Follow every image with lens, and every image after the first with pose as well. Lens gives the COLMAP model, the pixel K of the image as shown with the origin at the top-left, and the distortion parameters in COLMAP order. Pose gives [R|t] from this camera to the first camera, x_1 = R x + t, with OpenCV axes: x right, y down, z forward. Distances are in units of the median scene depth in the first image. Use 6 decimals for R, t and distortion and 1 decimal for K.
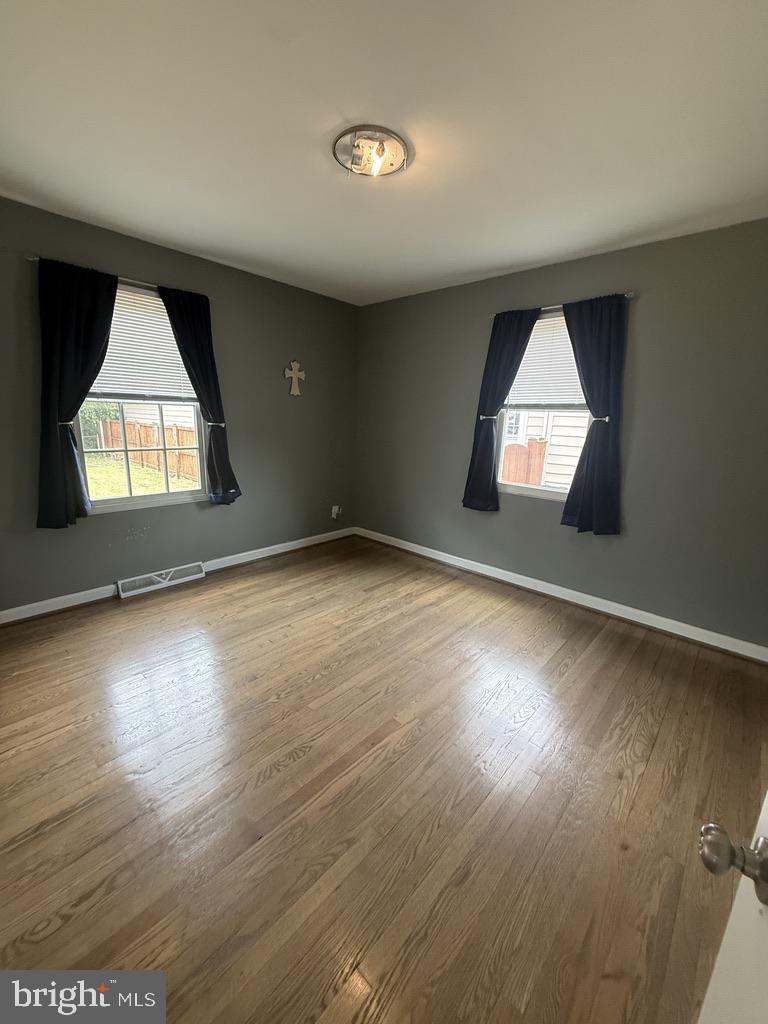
lens RADIAL K [[407.3, 0, 384.8], [0, 407.3, 505.7], [0, 0, 1]] dist [0.001385, -0.000238]
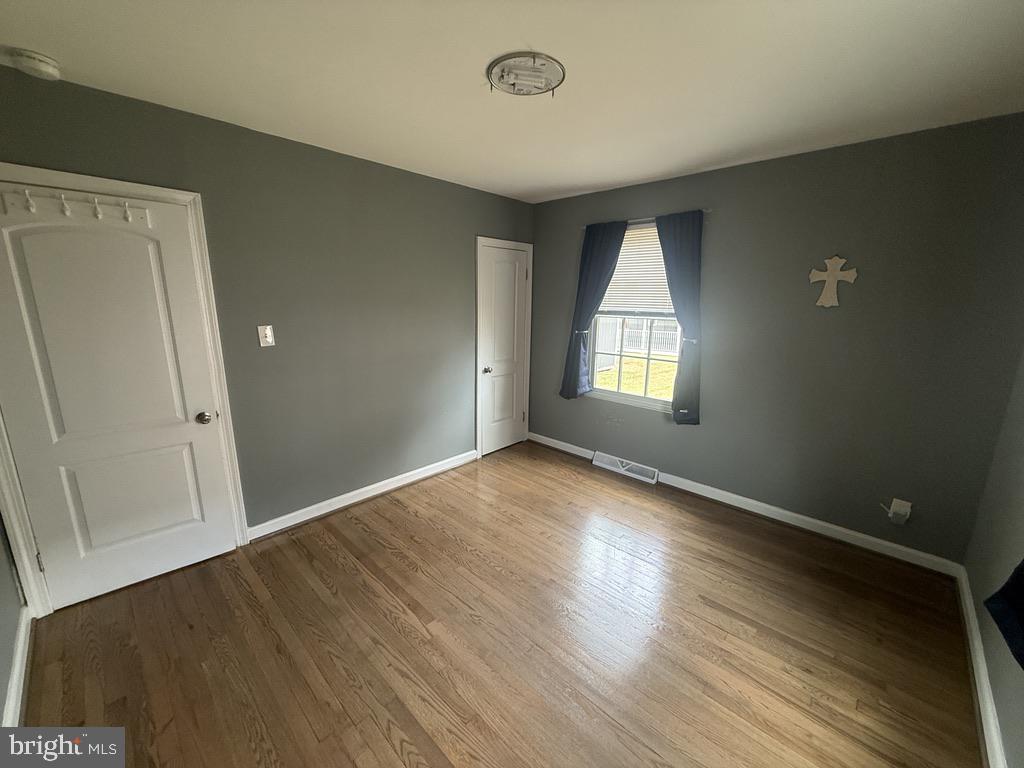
lens RADIAL K [[407.3, 0, 509.9], [0, 407.3, 382.4], [0, 0, 1]] dist [0.001385, -0.000238]
pose [[-0.019734, 0.172081, -0.984885, 0.601950], [-0.228233, 0.958292, 0.172008, -0.187771], [0.973406, 0.228178, 0.020364, 0.643382]]
